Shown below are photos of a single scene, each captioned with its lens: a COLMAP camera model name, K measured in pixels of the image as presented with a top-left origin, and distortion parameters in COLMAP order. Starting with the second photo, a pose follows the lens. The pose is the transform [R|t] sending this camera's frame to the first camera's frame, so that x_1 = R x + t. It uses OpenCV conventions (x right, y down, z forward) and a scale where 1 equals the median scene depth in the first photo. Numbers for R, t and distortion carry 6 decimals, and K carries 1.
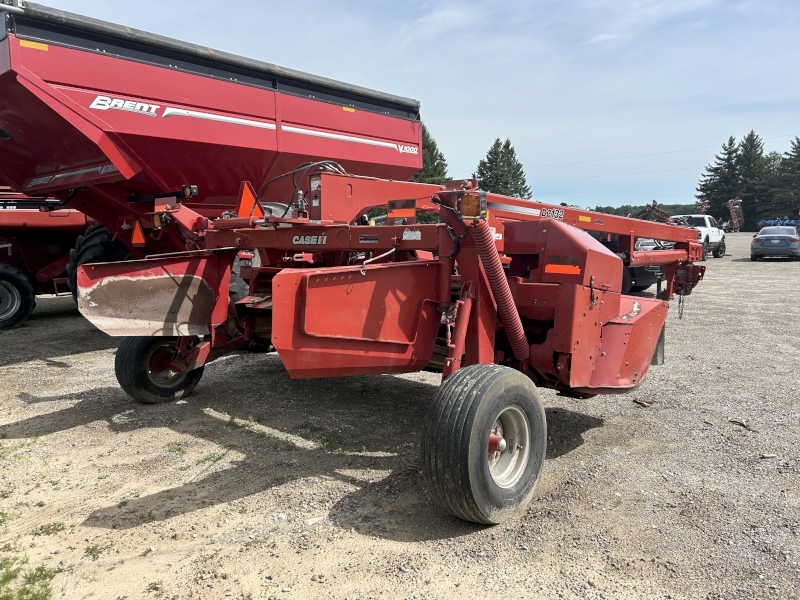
lens RADIAL K [[602.1, 0, 401.5], [0, 602.1, 302.8], [0, 0, 1]] dist [0.007991, -0.000547]
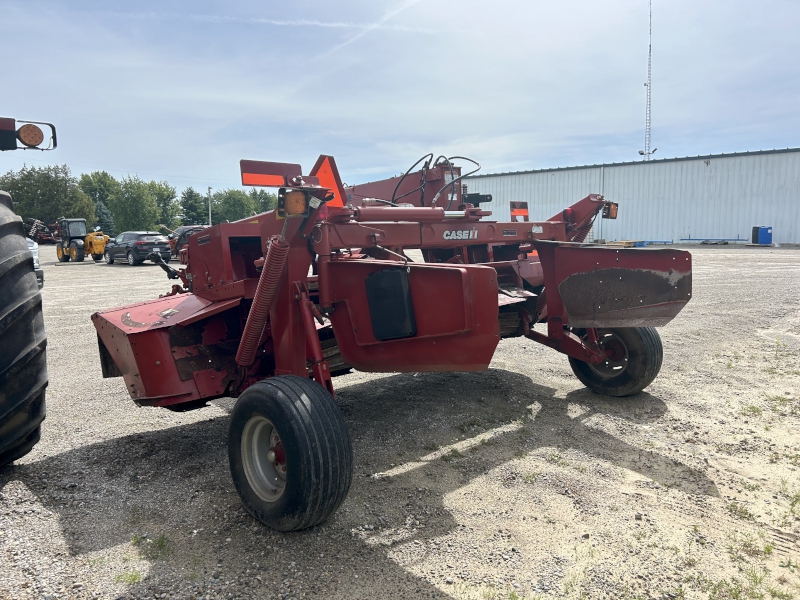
lens RADIAL K [[602.1, 0, 400.0], [0, 602.1, 299.6], [0, 0, 1]] dist [0.007991, -0.000547]
pose [[0.104372, -0.087783, 0.990657, -1.136271], [0.139209, 0.987580, 0.072844, -0.083454], [-0.984747, 0.130305, 0.115296, 0.990163]]
